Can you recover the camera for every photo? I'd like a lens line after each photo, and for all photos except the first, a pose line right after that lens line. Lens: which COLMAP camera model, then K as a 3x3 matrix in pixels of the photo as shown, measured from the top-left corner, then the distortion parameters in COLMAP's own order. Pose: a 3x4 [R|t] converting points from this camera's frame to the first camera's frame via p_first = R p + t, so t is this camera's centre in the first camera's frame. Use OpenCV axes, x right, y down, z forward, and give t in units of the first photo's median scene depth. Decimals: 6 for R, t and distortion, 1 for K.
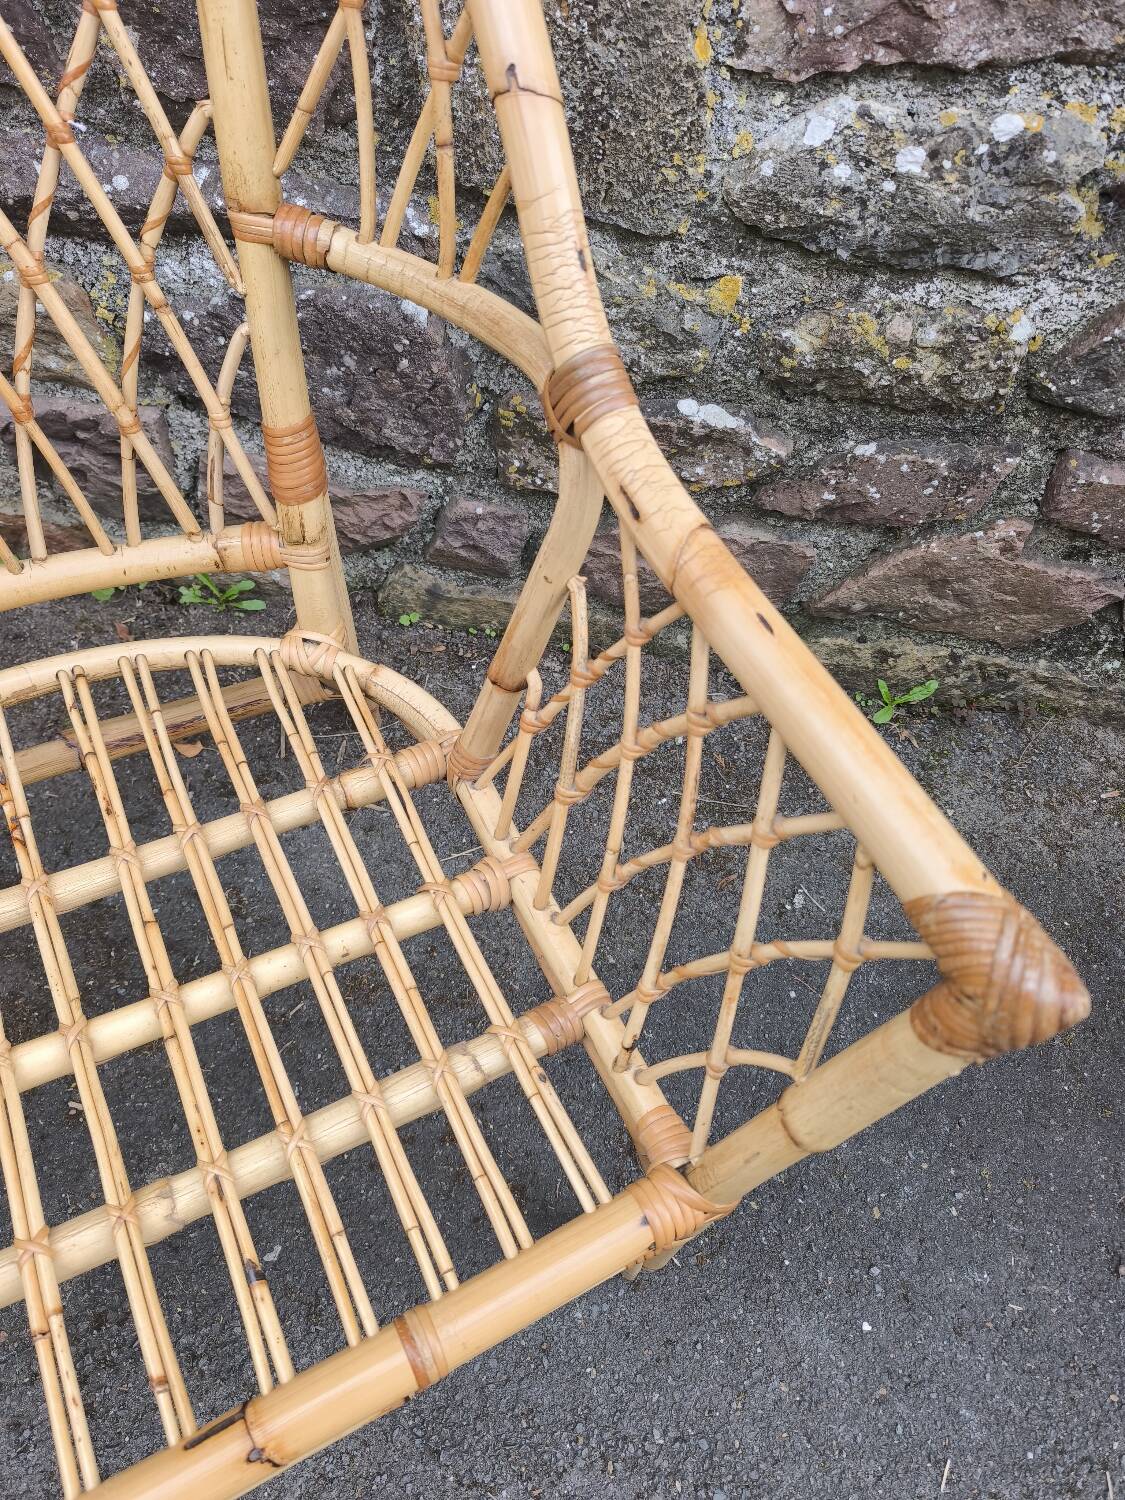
lens RADIAL K [[1028.3, 0, 551.4], [0, 1028.3, 749.4], [0, 0, 1]] dist [0.011074, -0.017320]
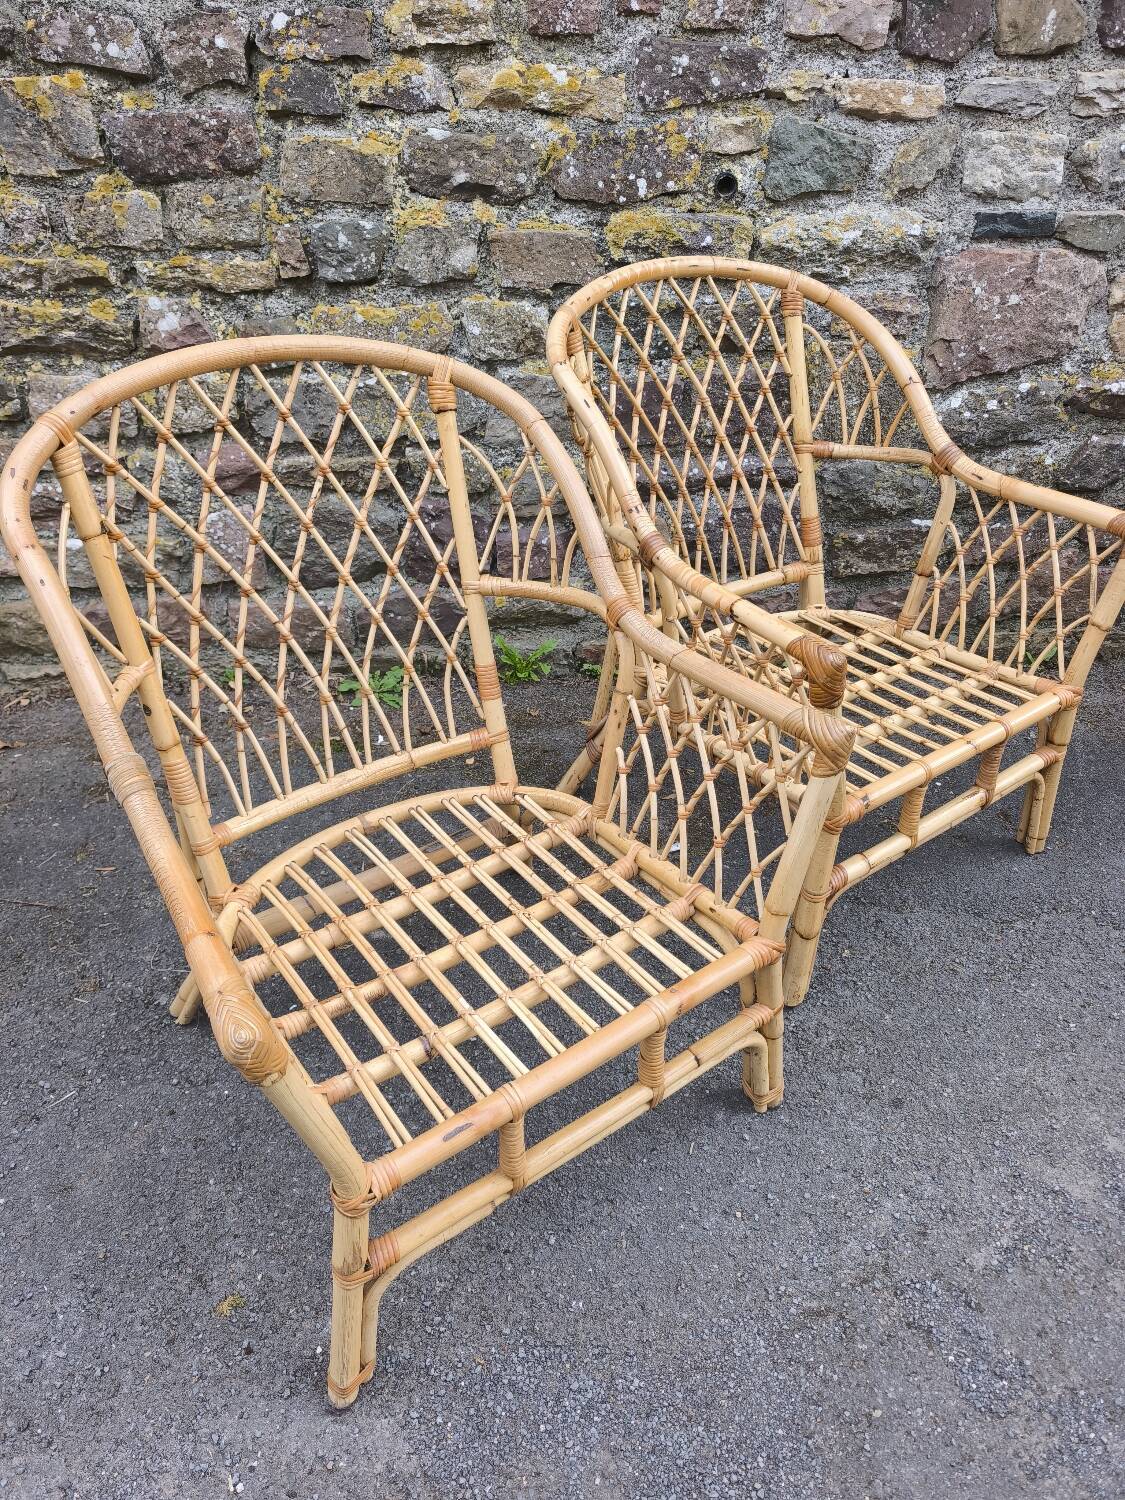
lens RADIAL K [[1028.3, 0, 547.5], [0, 1028.3, 762.9], [0, 0, 1]] dist [0.011074, -0.017320]
pose [[0.981092, -0.192202, 0.022727, -1.022526], [0.187392, 0.913987, -0.359877, 1.024453], [0.048397, 0.357331, 0.932723, -1.222048]]
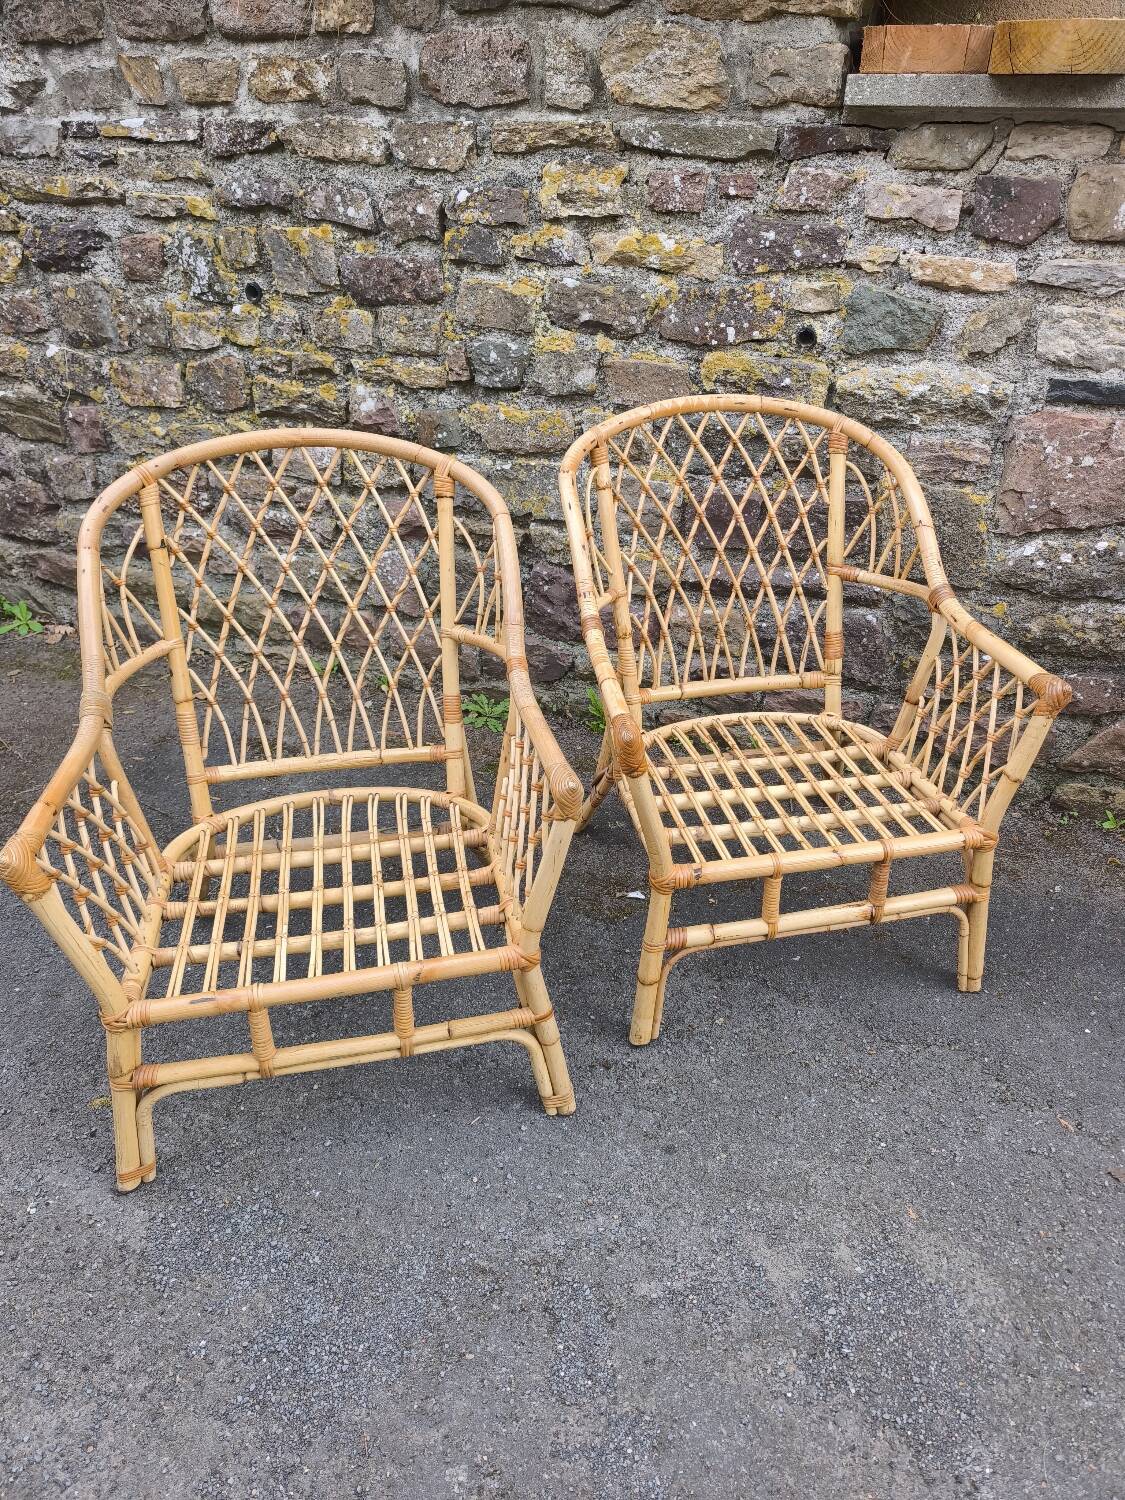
lens RADIAL K [[1028.3, 0, 590.2], [0, 1028.3, 736.4], [0, 0, 1]] dist [0.011074, -0.017320]
pose [[0.954642, 0.015330, -0.297361, -0.038081], [-0.152832, 0.882311, -0.445162, 1.246199], [0.255541, 0.470417, 0.844634, -1.400307]]
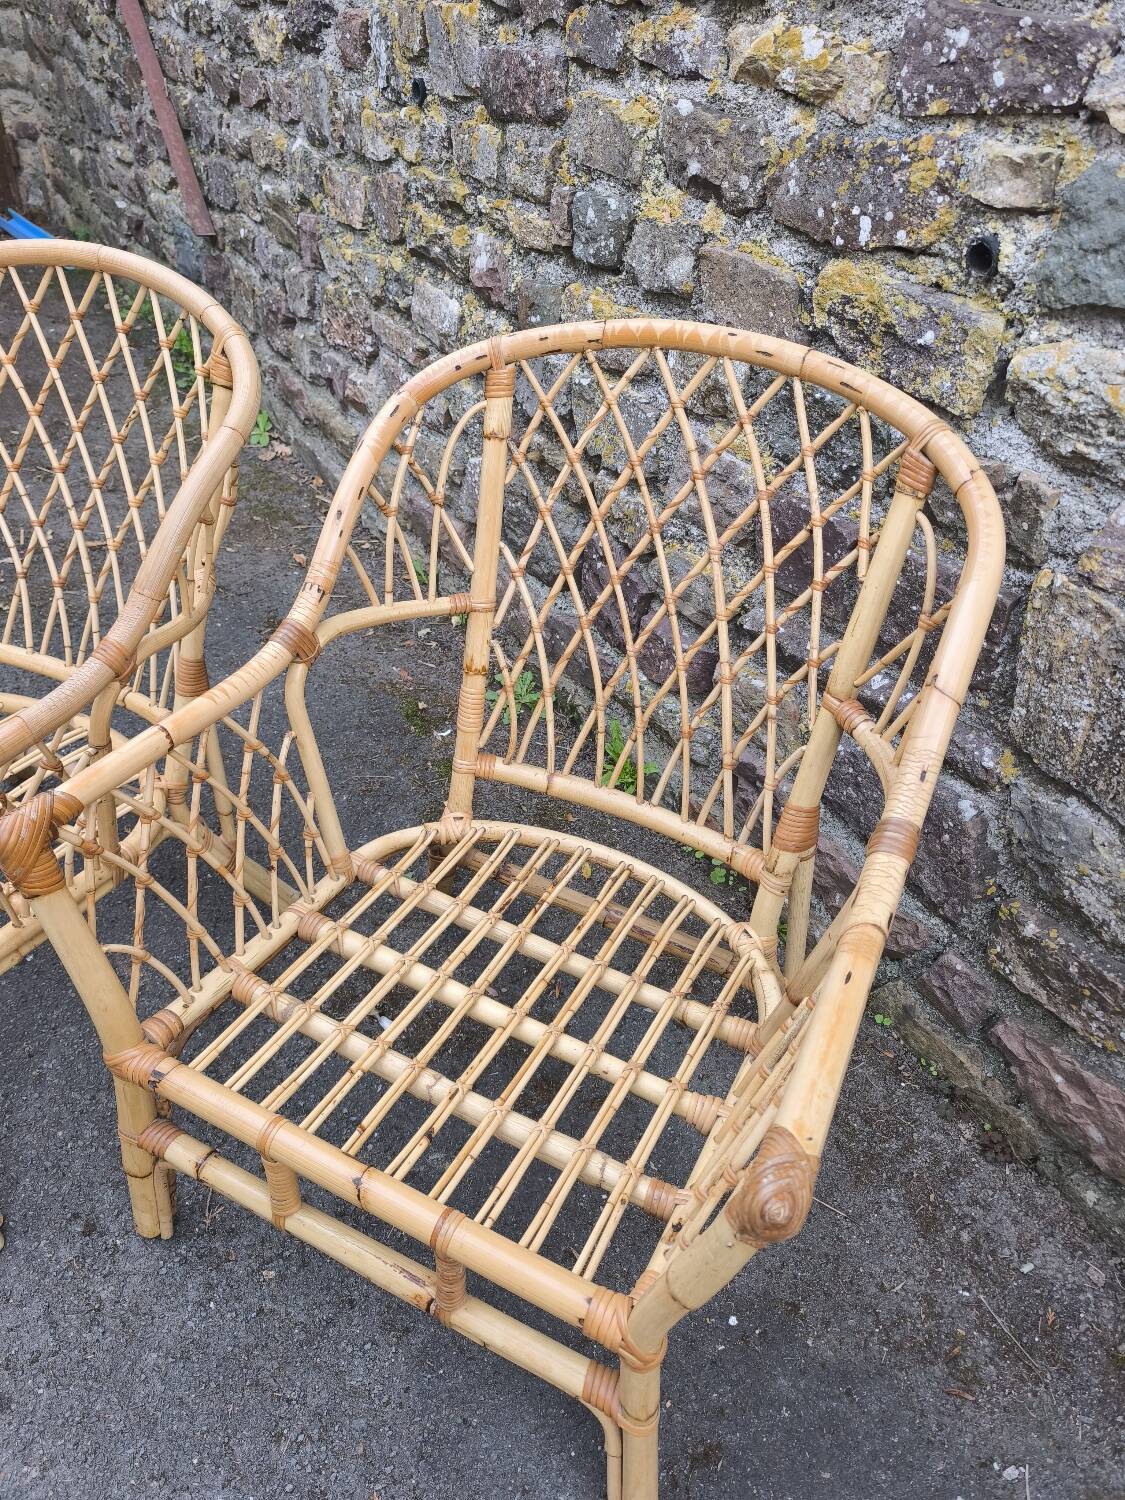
lens RADIAL K [[1028.3, 0, 548.9], [0, 1028.3, 732.3], [0, 0, 1]] dist [0.011074, -0.017320]
pose [[0.577879, 0.386736, -0.718673, 0.579924], [-0.662441, 0.736615, -0.136272, 0.077926], [0.476684, 0.554828, 0.681864, -0.334518]]
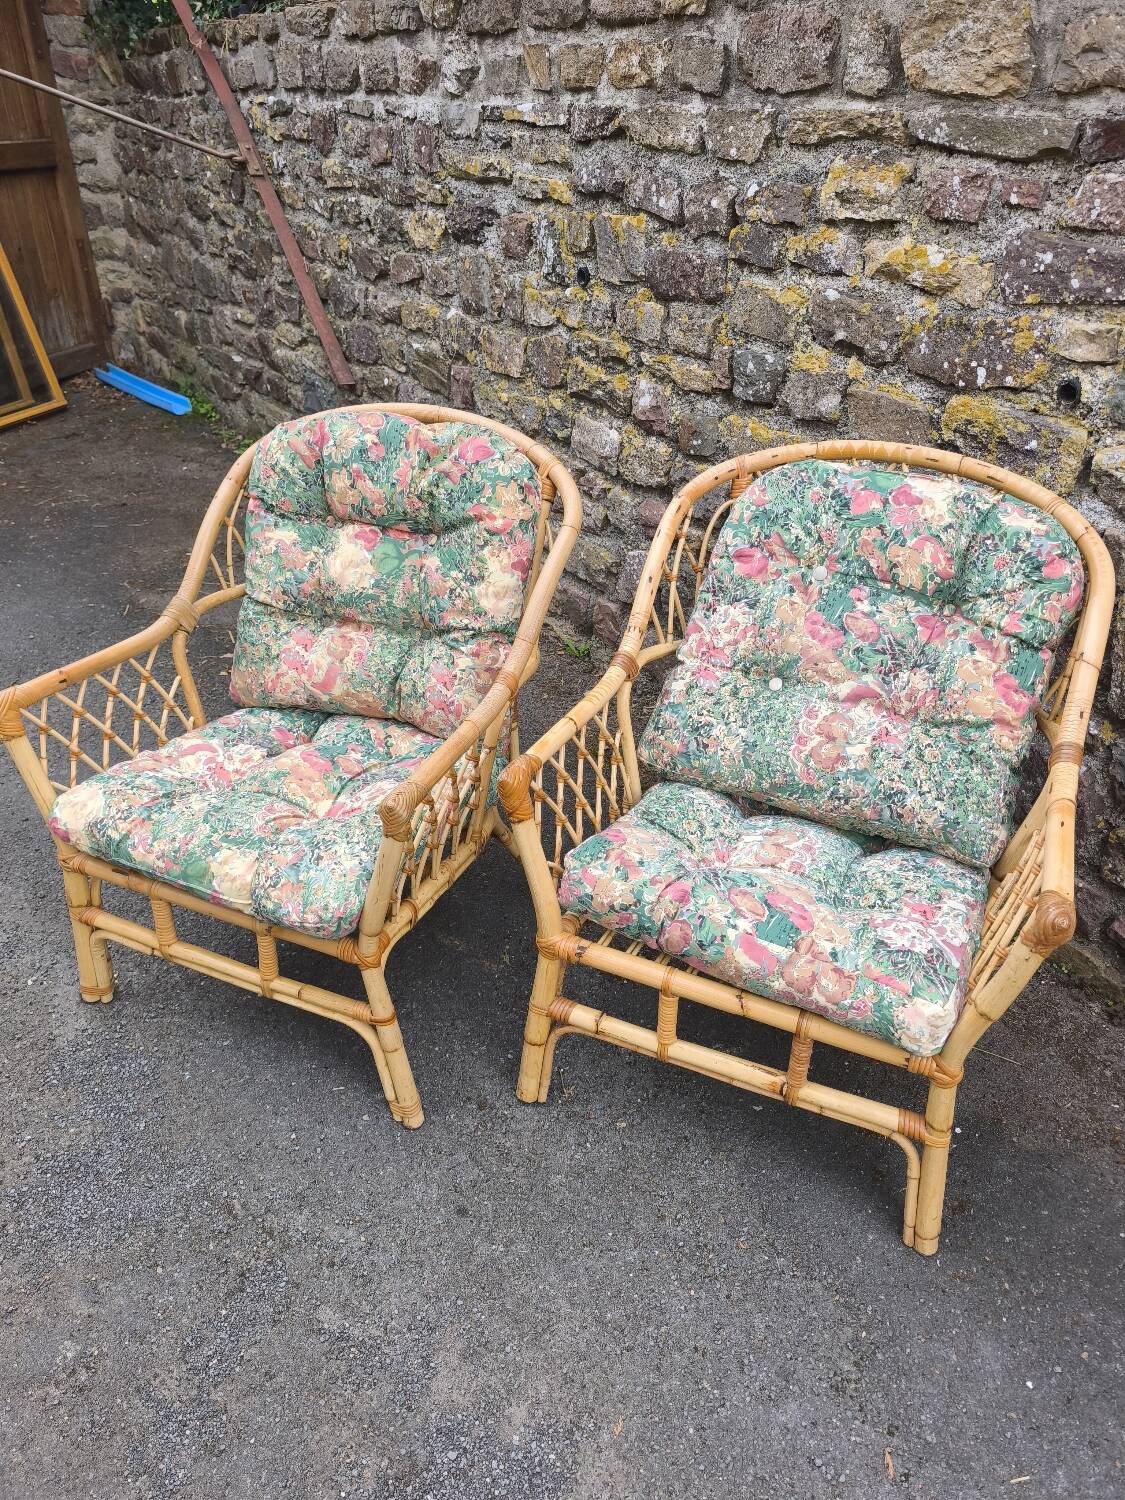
lens RADIAL K [[1028.3, 0, 573.7], [0, 1028.3, 759.9], [0, 0, 1]] dist [0.011074, -0.017320]
pose [[0.623294, 0.297670, -0.723116, 0.792853], [-0.613368, 0.759696, -0.215967, 0.679898], [0.485061, 0.578147, 0.656096, -0.905283]]
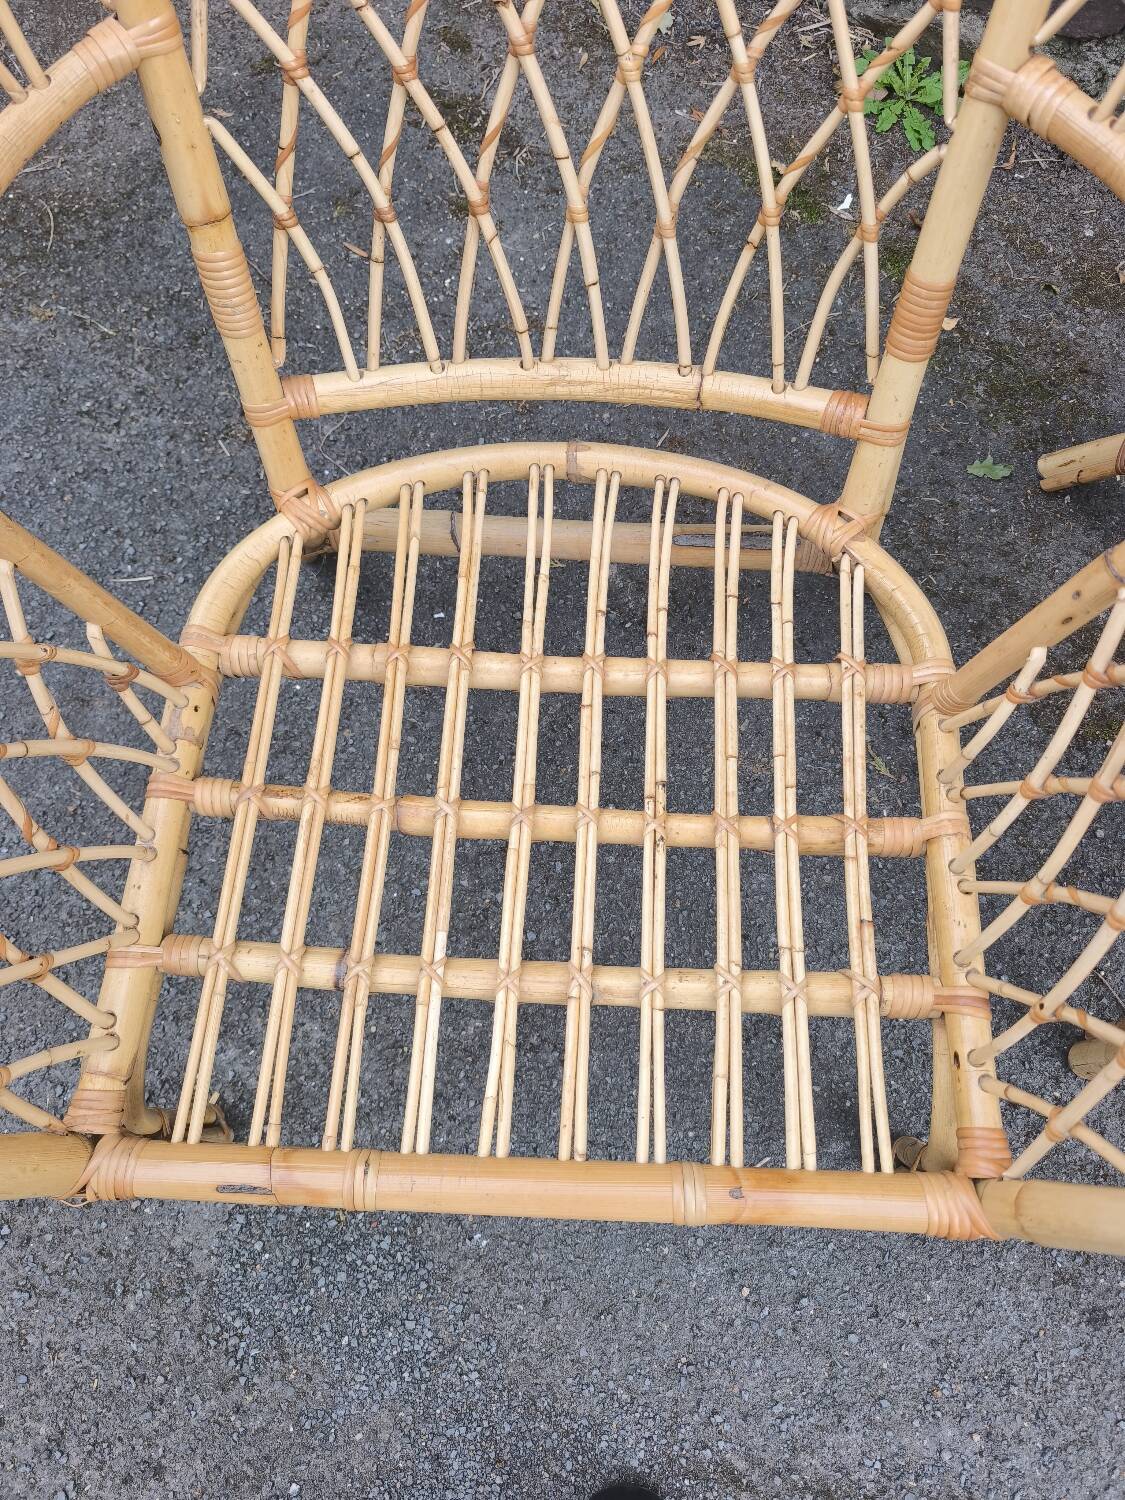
lens RADIAL K [[1028.3, 0, 581.3], [0, 1028.3, 743.2], [0, 0, 1]] dist [0.011074, -0.017320]
pose [[0.846383, 0.426862, -0.318472, -0.871814], [-0.348553, 0.896110, 0.274768, 0.355752], [0.402674, -0.121554, 0.907236, -0.427456]]
